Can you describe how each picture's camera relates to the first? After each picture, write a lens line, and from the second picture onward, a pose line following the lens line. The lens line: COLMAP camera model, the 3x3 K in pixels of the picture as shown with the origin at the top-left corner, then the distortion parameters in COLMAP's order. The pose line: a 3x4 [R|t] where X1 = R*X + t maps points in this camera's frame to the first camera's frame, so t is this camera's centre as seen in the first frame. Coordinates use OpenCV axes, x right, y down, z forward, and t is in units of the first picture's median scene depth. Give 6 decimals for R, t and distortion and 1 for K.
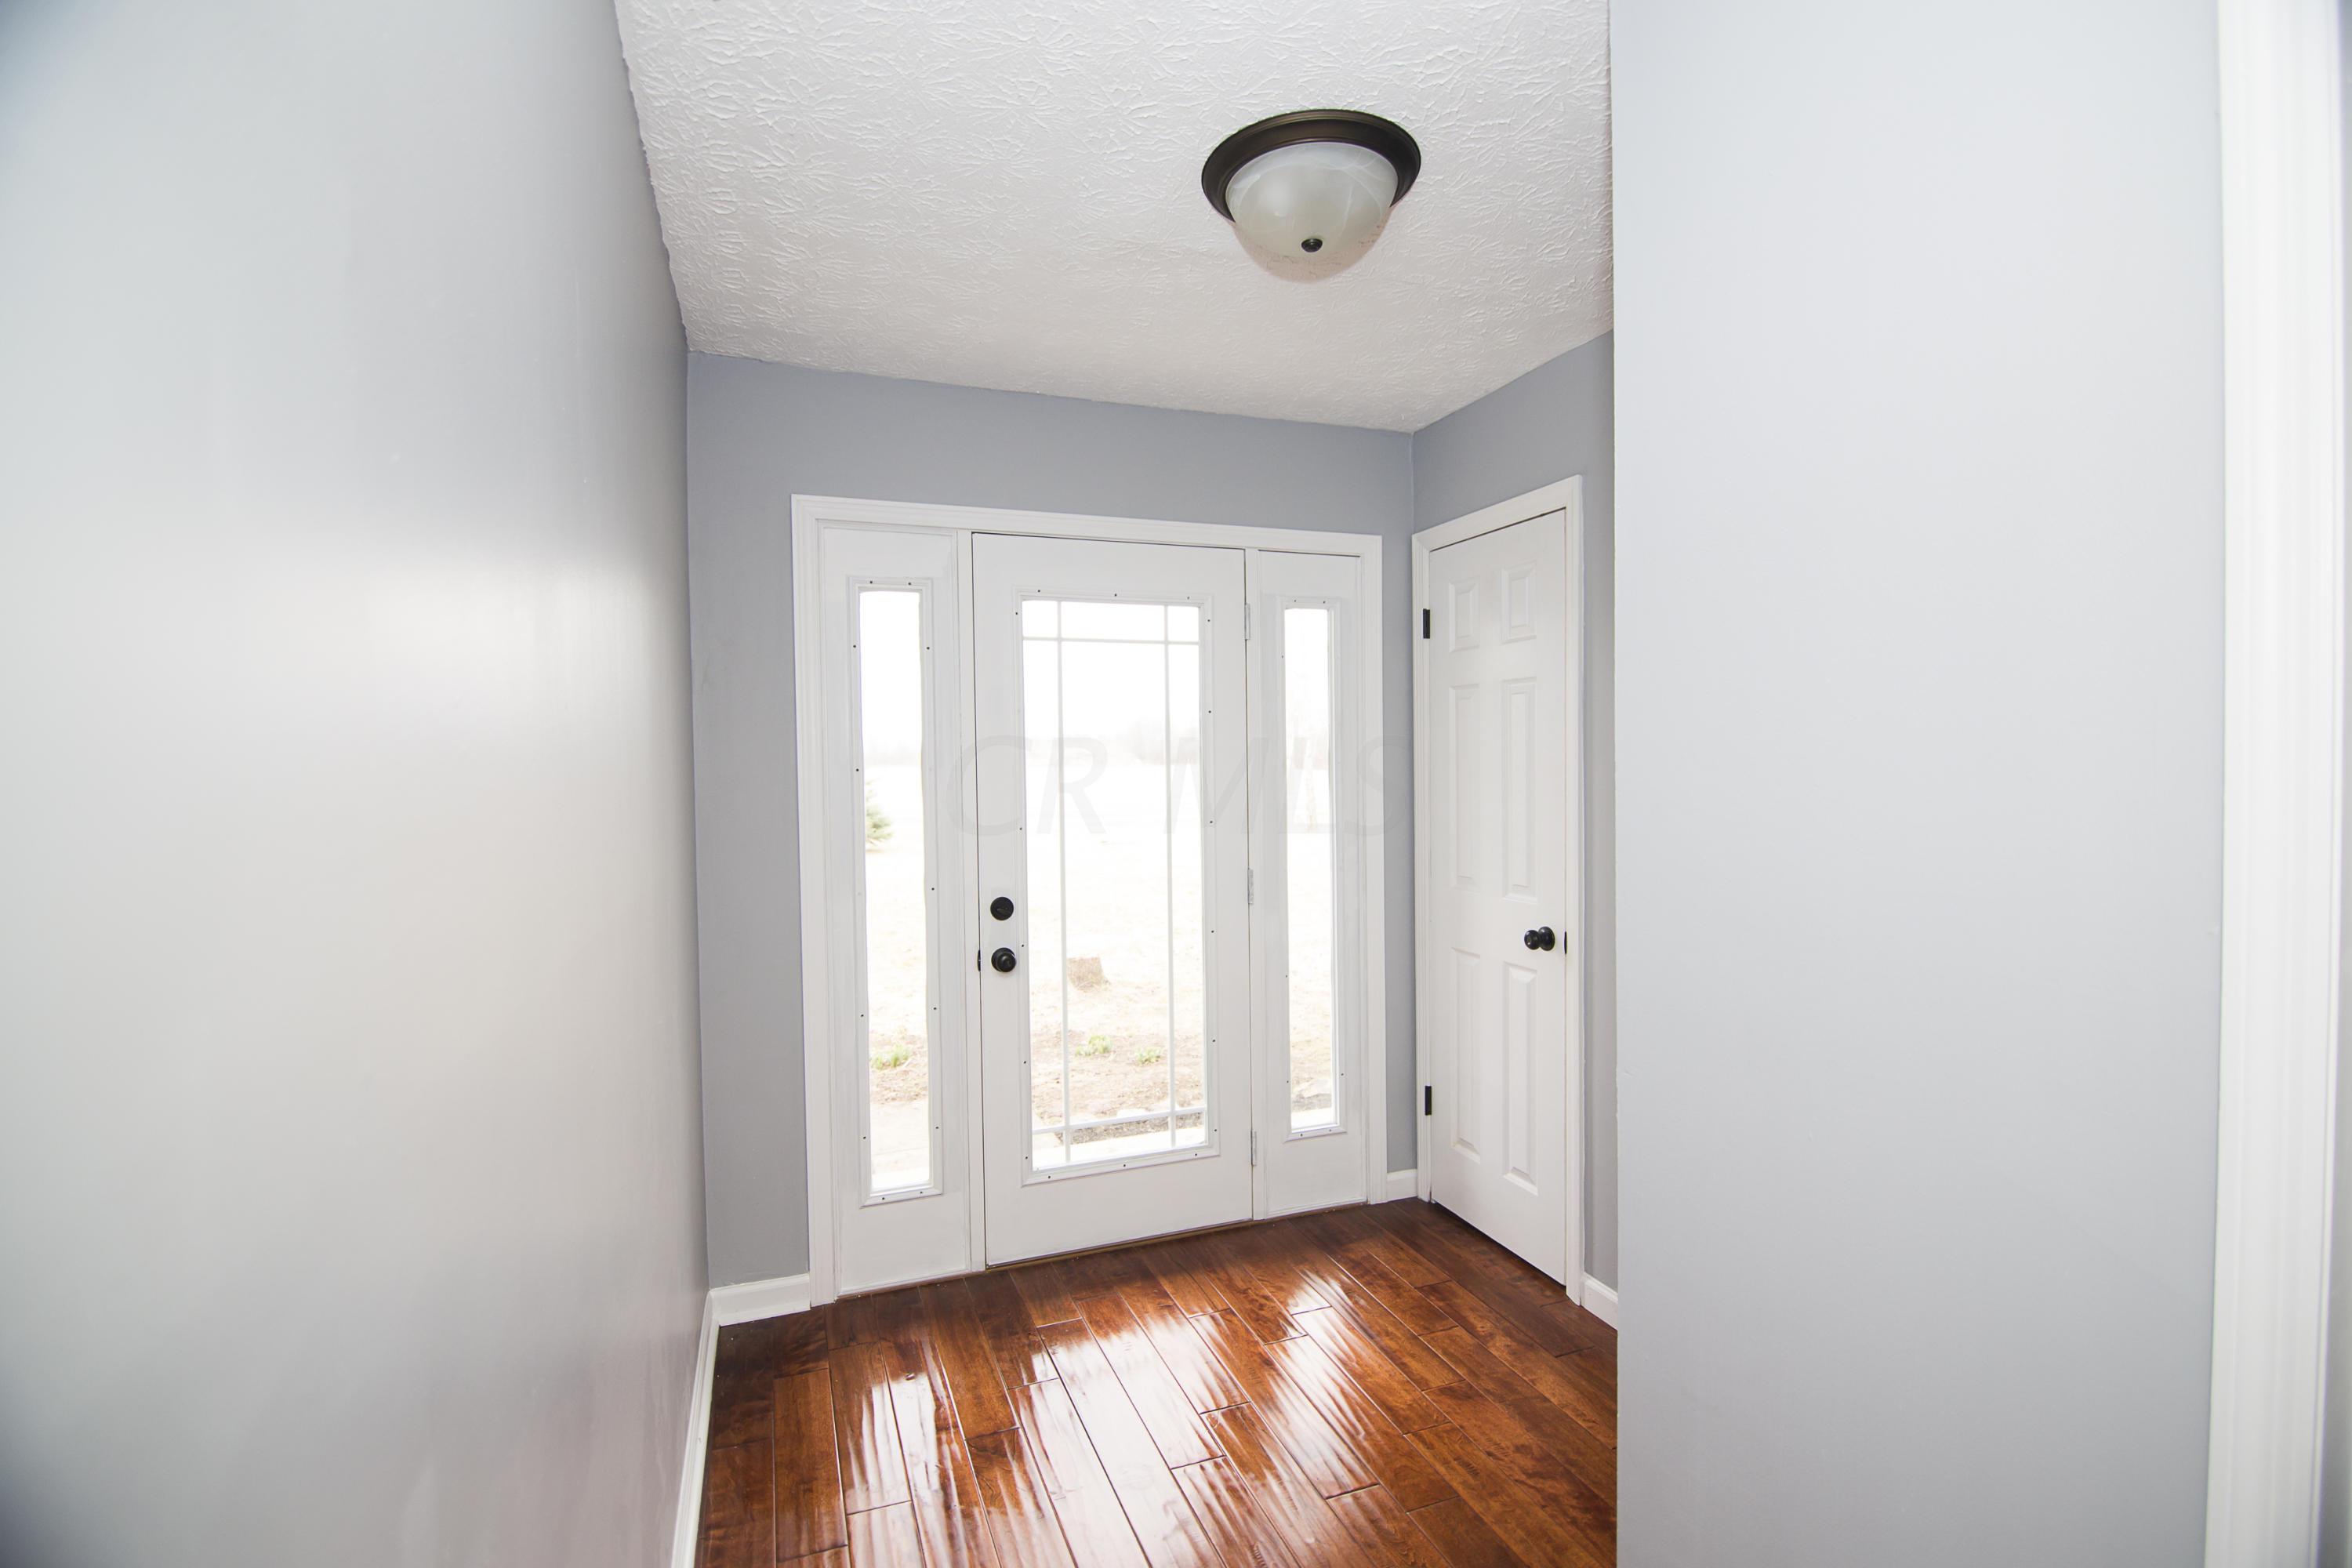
lens RADIAL K [[1099.7, 0, 1176.0], [0, 1099.7, 784.0], [0, 0, 1]] dist [0.002052, 0.000089]
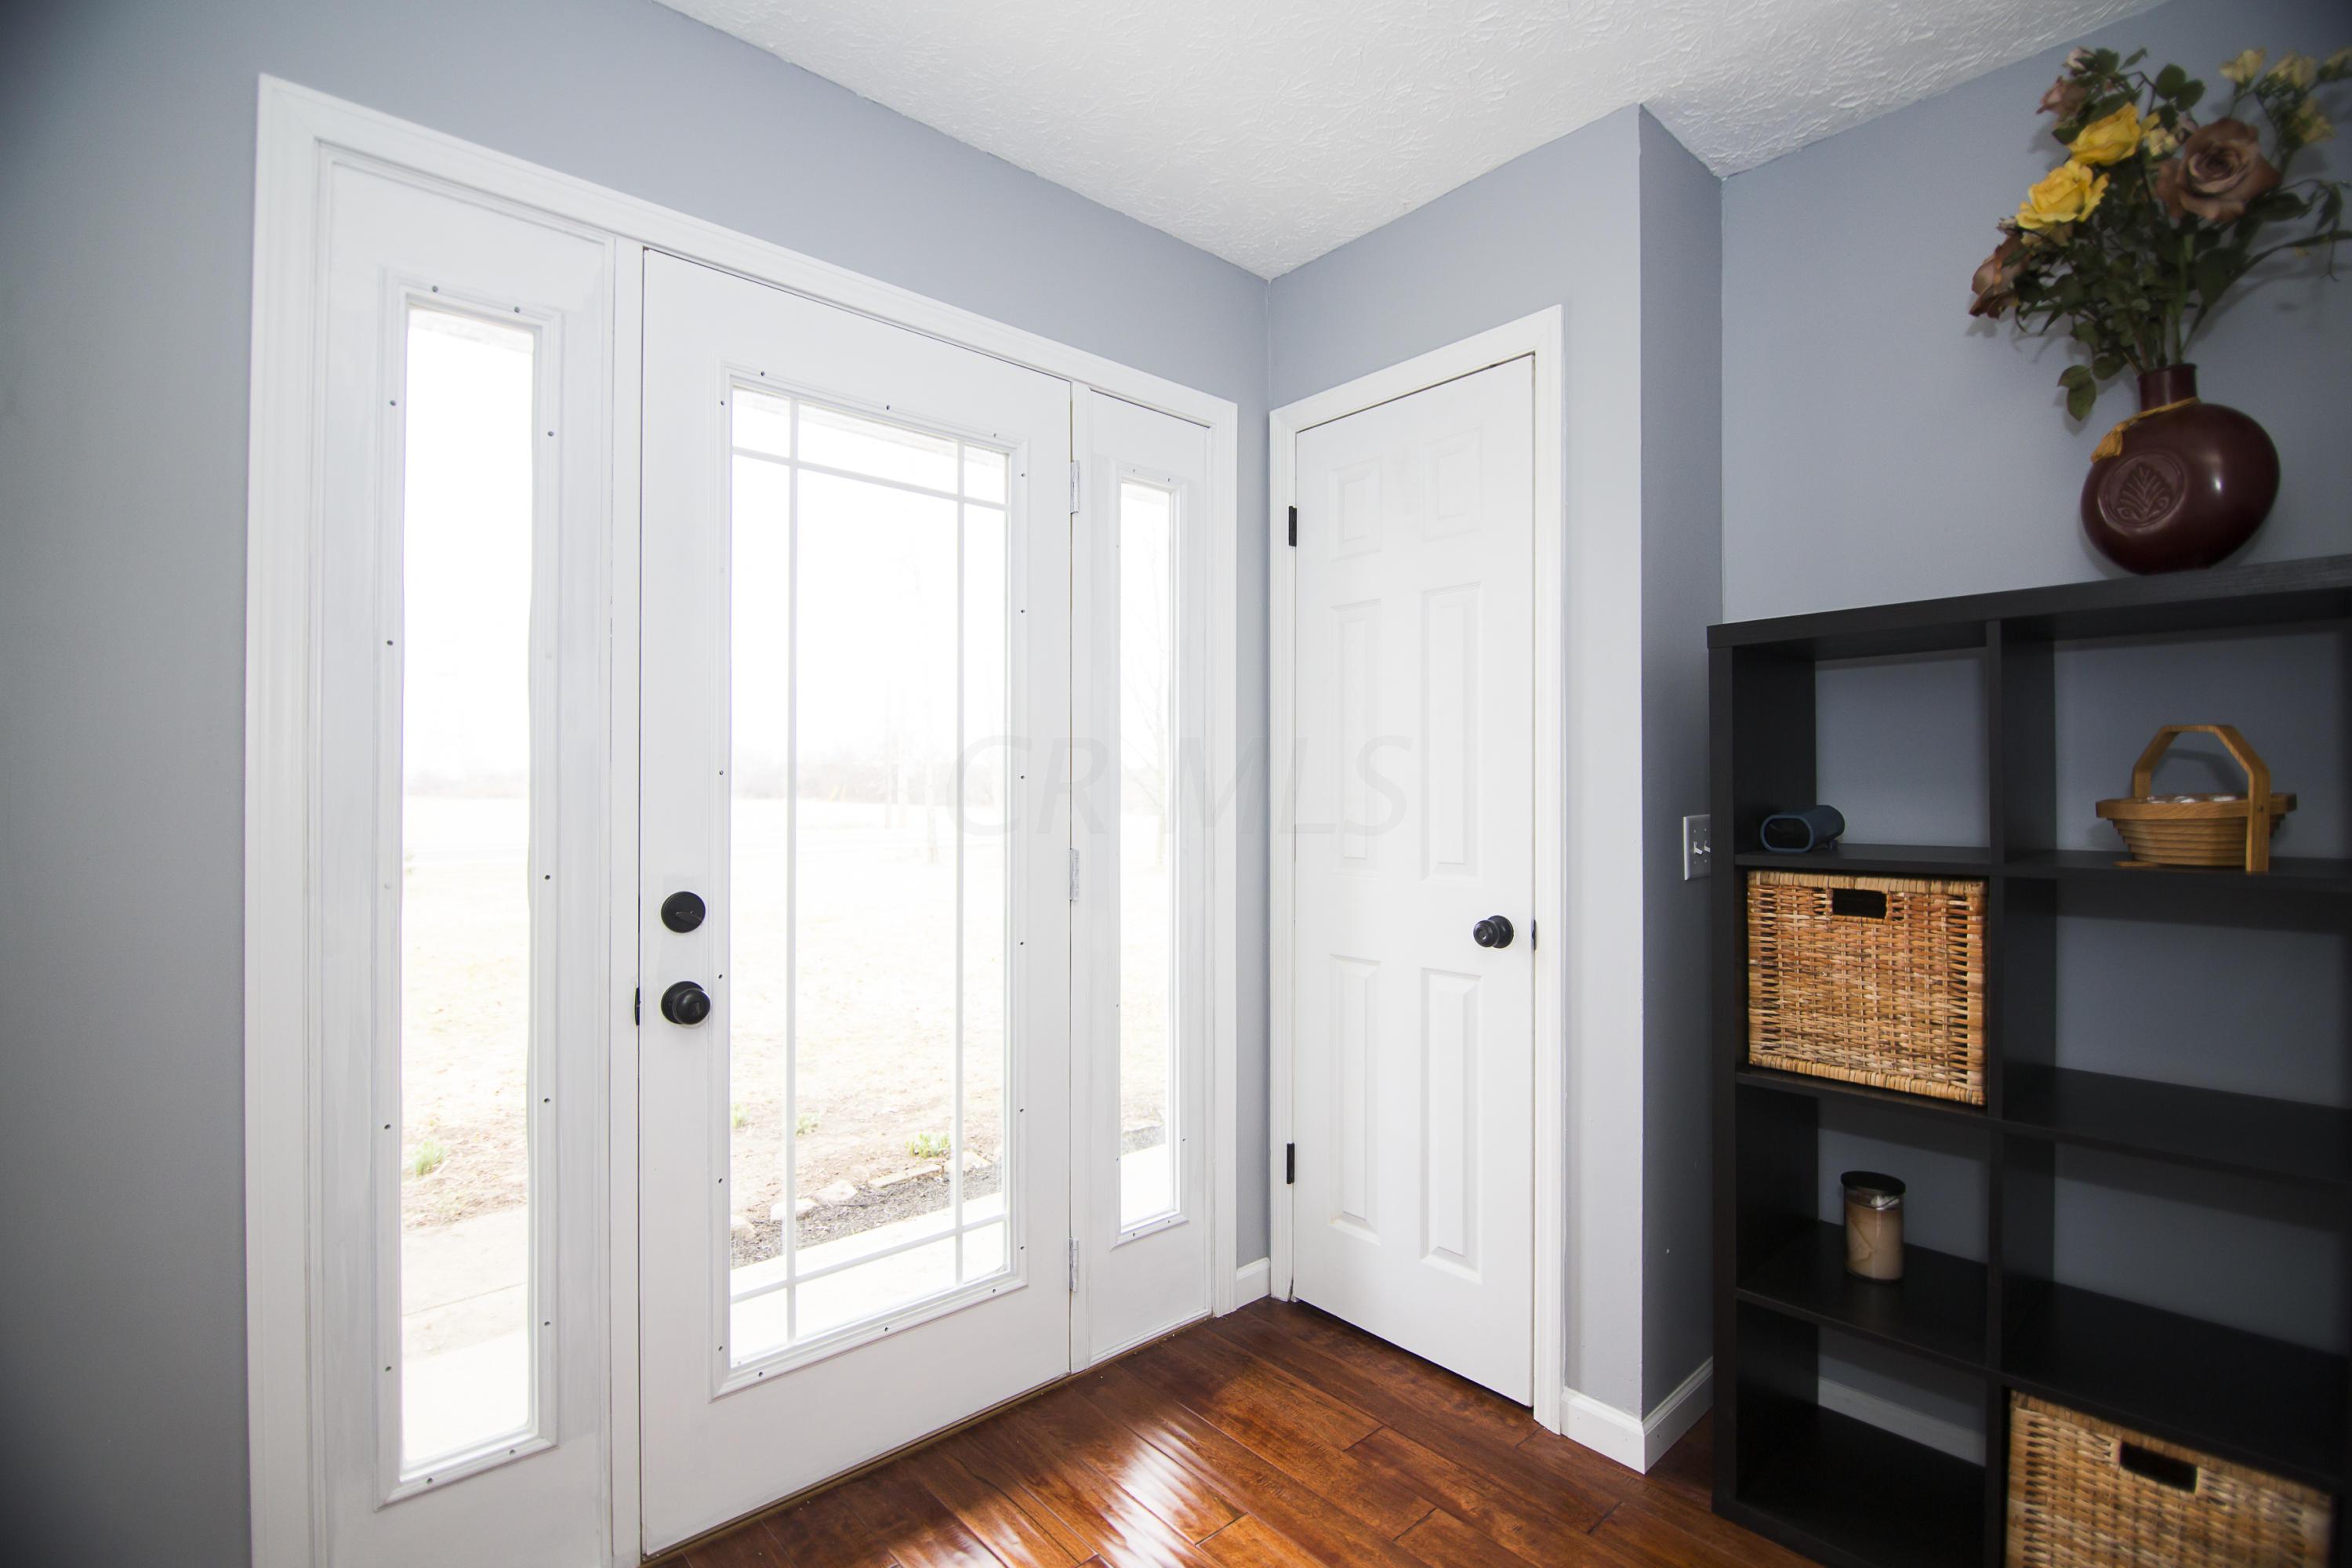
lens RADIAL K [[1072.0, 0, 1180.3], [0, 1072.0, 786.7], [0, 0, 1]] dist [0.000772, -0.011218]
pose [[0.931722, 0.016998, 0.362773, -0.114915], [-0.004041, 0.999327, -0.036445, 0.064190], [-0.363149, 0.032490, 0.931164, 0.368524]]
